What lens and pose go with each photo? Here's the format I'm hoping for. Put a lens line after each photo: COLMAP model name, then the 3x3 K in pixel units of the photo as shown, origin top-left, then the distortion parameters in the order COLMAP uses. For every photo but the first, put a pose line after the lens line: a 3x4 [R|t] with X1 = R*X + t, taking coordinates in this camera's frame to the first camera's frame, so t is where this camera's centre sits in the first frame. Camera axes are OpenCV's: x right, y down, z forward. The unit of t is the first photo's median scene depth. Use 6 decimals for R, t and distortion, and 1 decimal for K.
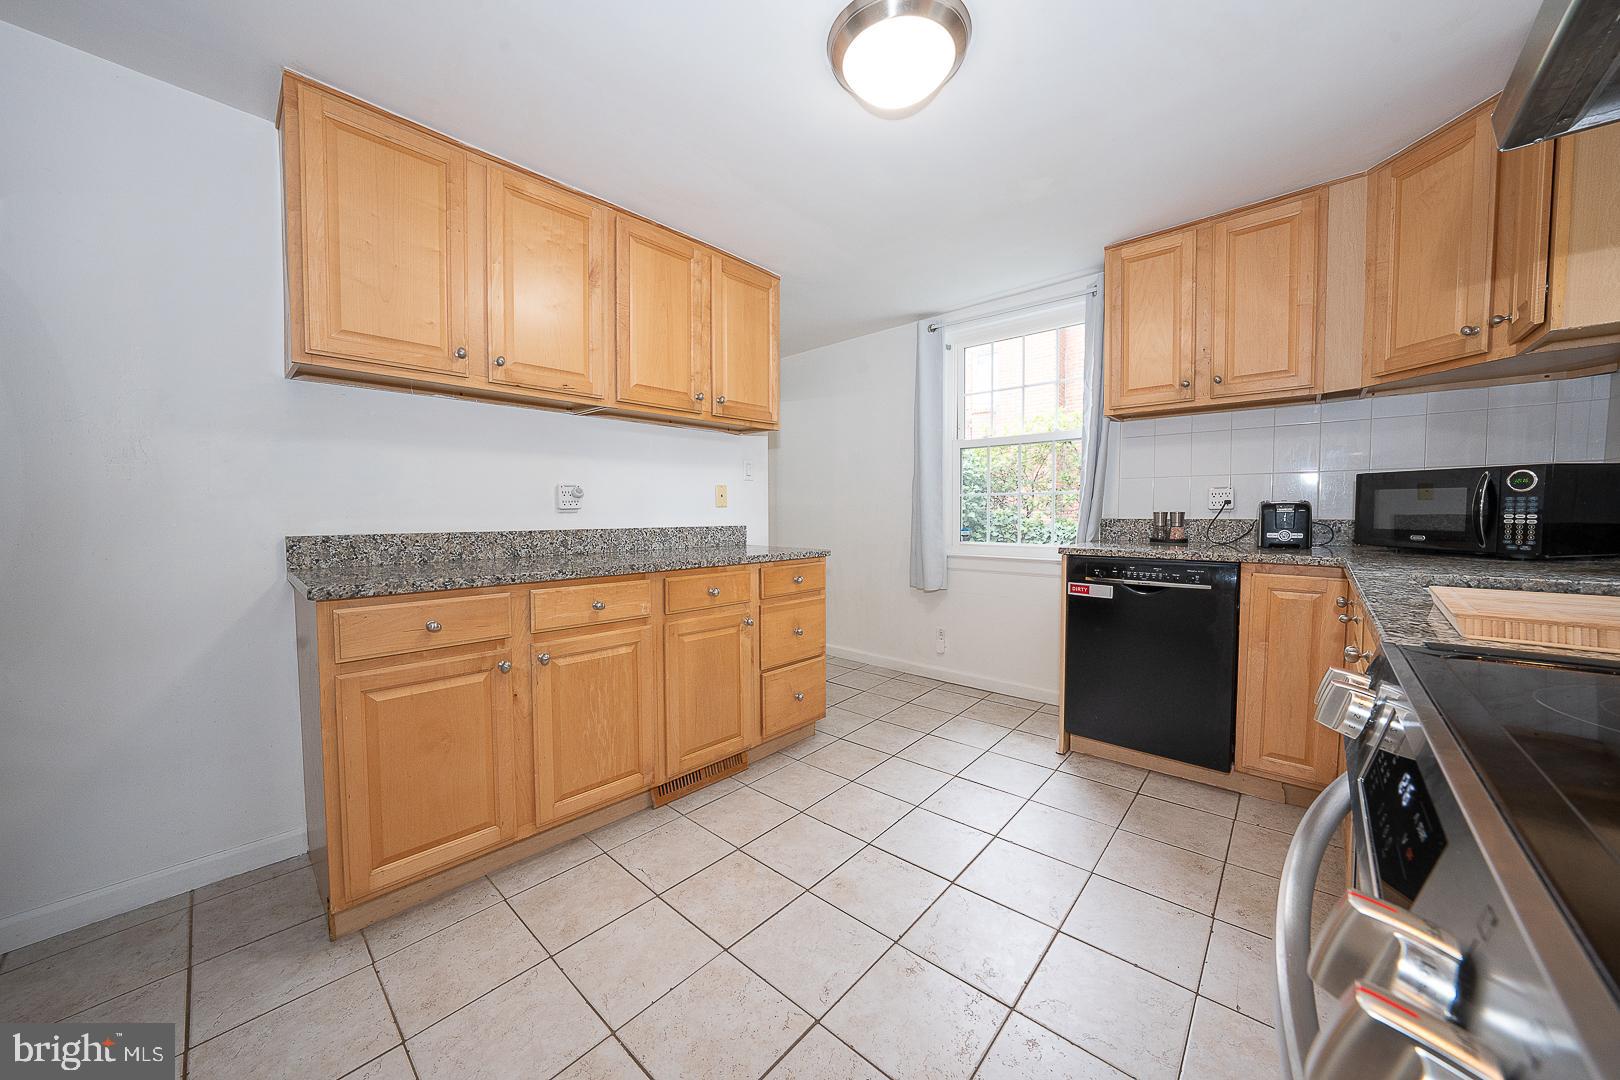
lens RADIAL K [[561.1, 0, 813.3], [0, 561.1, 538.4], [0, 0, 1]] dist [-0.000428, 0.000121]
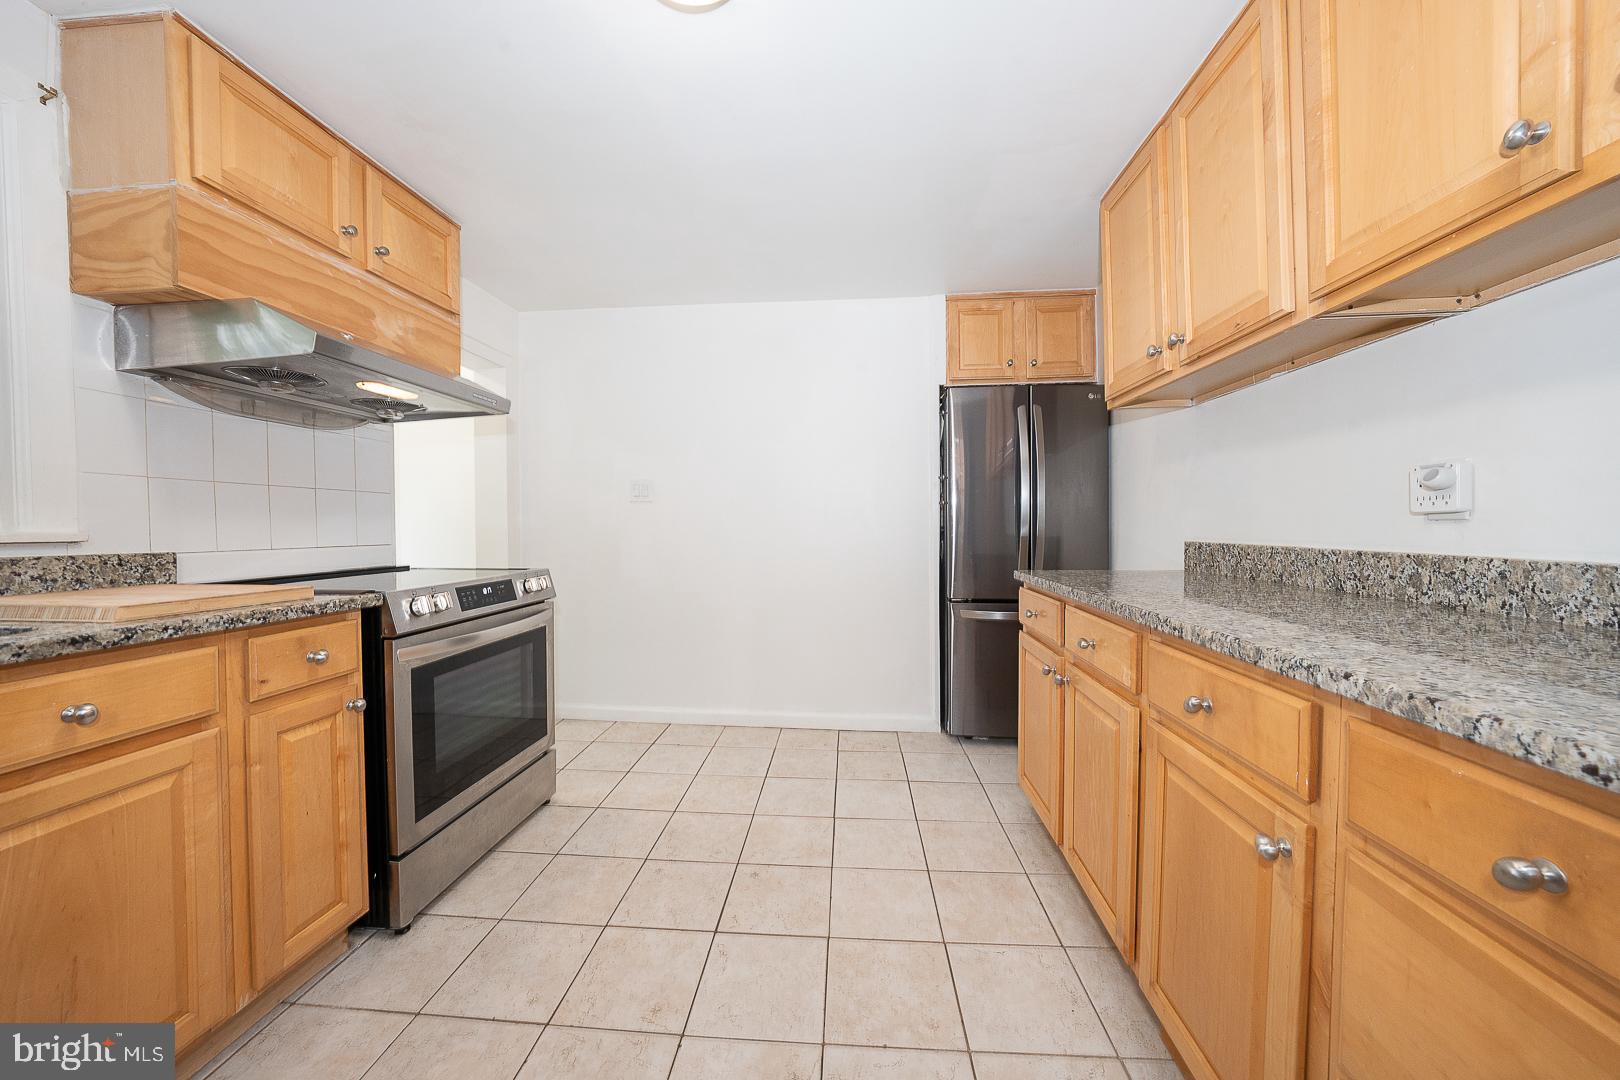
lens RADIAL K [[561.1, 0, 810.3], [0, 561.1, 528.8], [0, 0, 1]] dist [-0.000428, 0.000121]
pose [[-0.792204, 0.015033, -0.610071, 0.339825], [-0.016408, 0.998810, 0.045919, -0.059047], [0.610036, 0.046388, -0.791015, 1.192909]]
